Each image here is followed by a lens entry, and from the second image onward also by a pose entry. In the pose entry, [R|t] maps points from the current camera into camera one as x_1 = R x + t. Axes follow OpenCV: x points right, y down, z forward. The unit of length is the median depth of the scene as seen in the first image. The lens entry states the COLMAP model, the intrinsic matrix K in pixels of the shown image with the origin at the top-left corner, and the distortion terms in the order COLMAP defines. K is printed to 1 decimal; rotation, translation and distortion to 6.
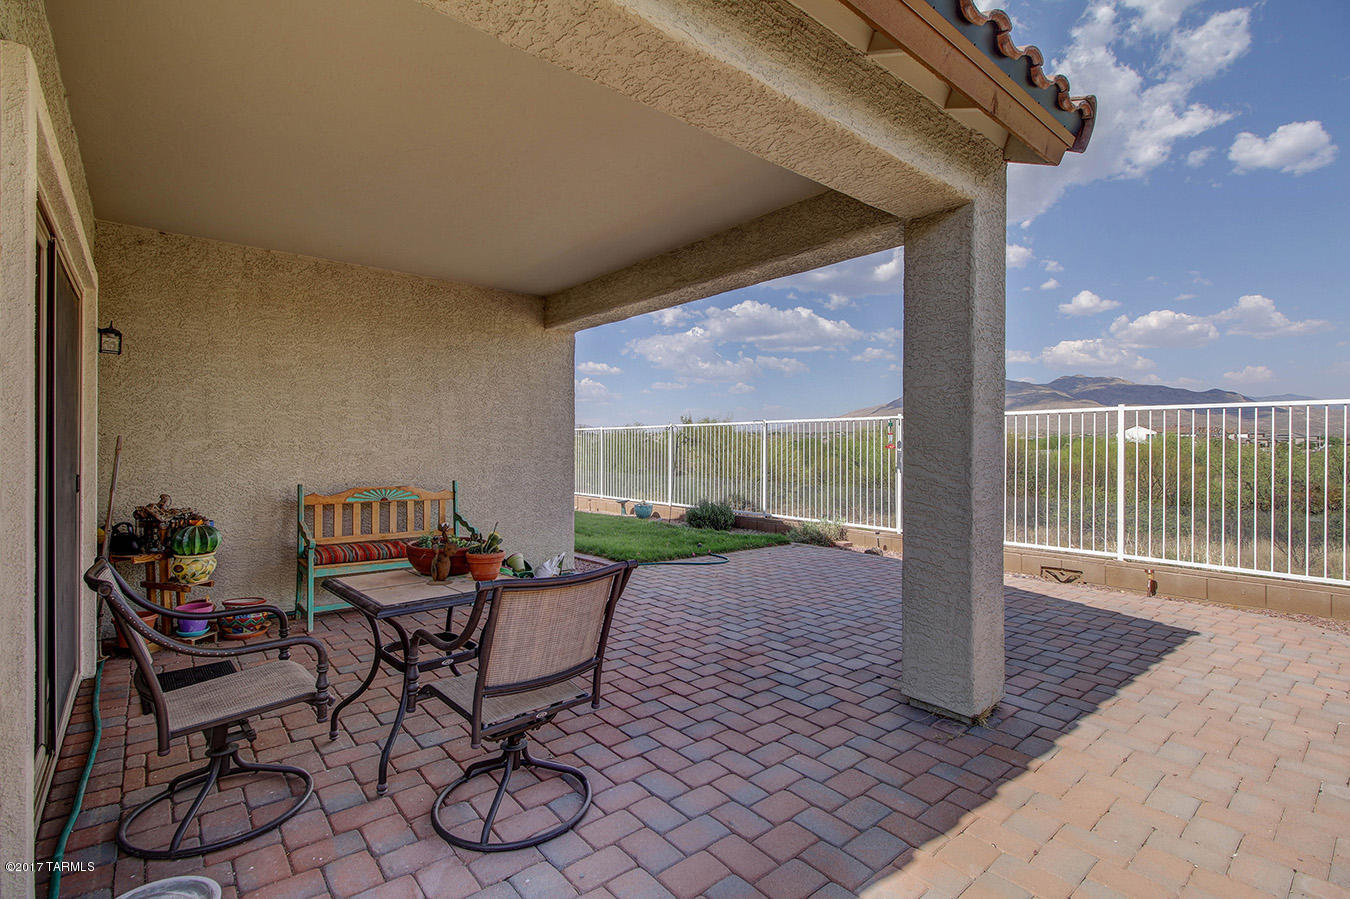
lens RADIAL K [[623.8, 0, 671.4], [0, 623.8, 464.2], [0, 0, 1]] dist [0.022853, -0.014783]
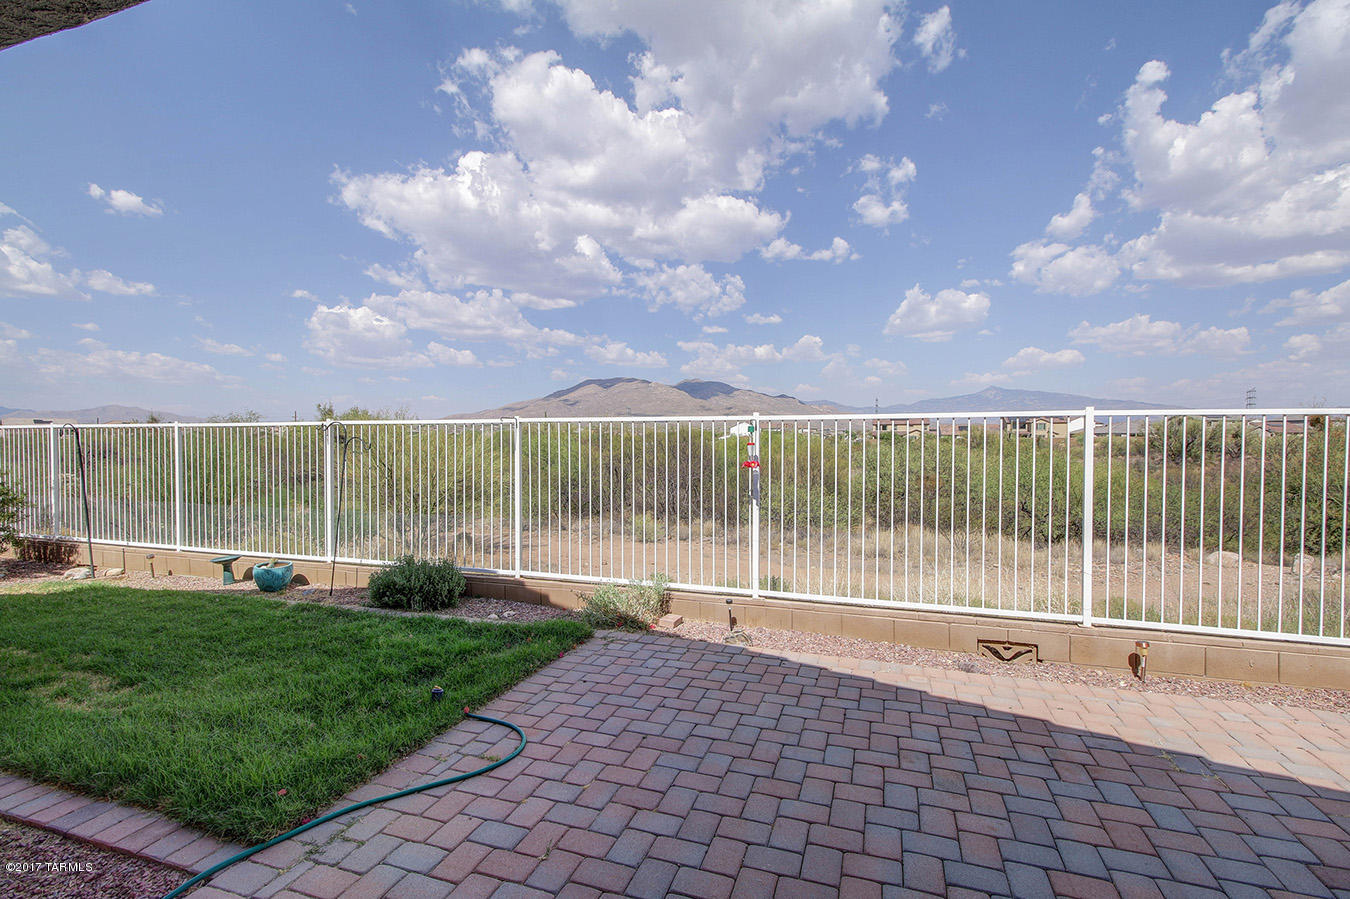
lens RADIAL K [[612.8, 0, 679.2], [0, 612.8, 446.0], [0, 0, 1]] dist [0.009902, -0.000558]
pose [[0.850266, -0.009145, 0.526274, -0.048360], [0.017473, 0.999788, -0.010856, -0.054019], [-0.526064, 0.018426, 0.850246, 0.669263]]
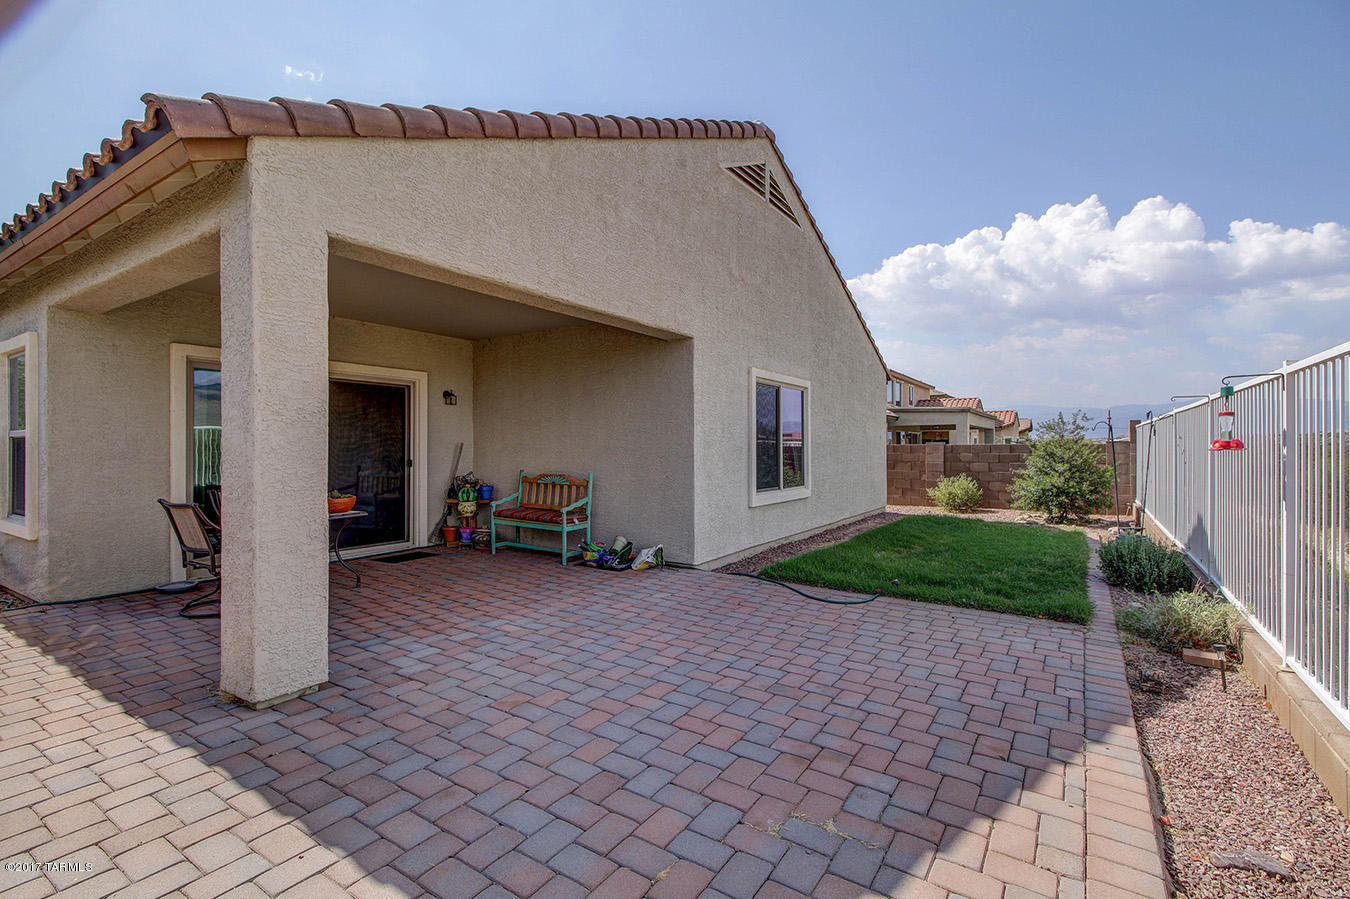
lens RADIAL K [[612.8, 0, 679.2], [0, 612.8, 446.0], [0, 0, 1]] dist [0.009902, -0.000558]
pose [[0.306242, -0.001992, -0.951952, 0.851727], [-0.030143, 0.999476, -0.011788, -0.017584], [0.951476, 0.032305, 0.306021, 0.690616]]
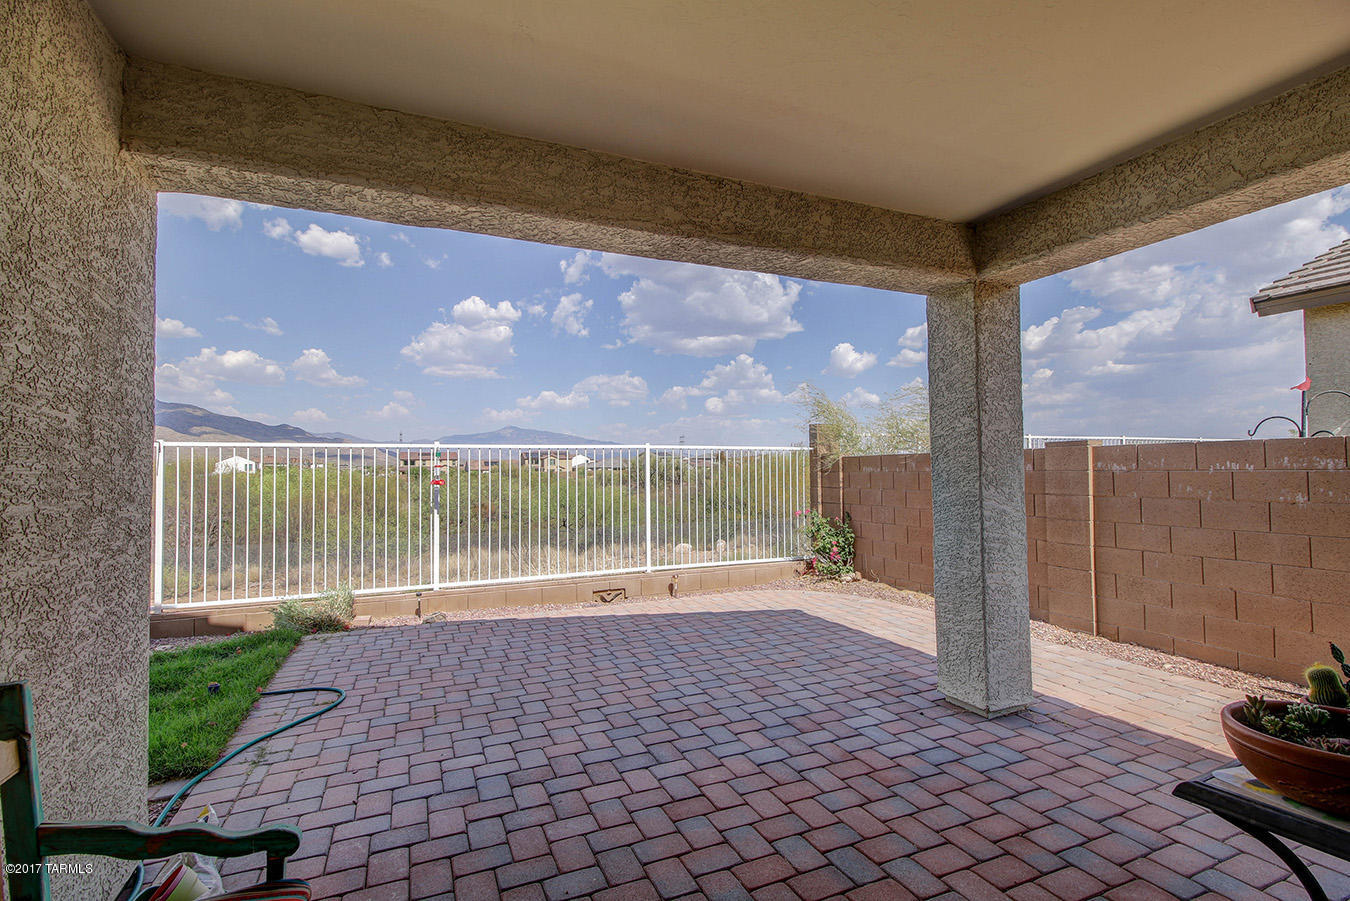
lens RADIAL K [[623.8, 0, 671.4], [0, 623.8, 465.2], [0, 0, 1]] dist [0.022853, -0.014783]
pose [[0.282696, 0.003805, 0.959202, -0.437198], [0.040454, 0.999055, -0.015886, -0.033020], [-0.958356, 0.043294, 0.282275, 0.635728]]
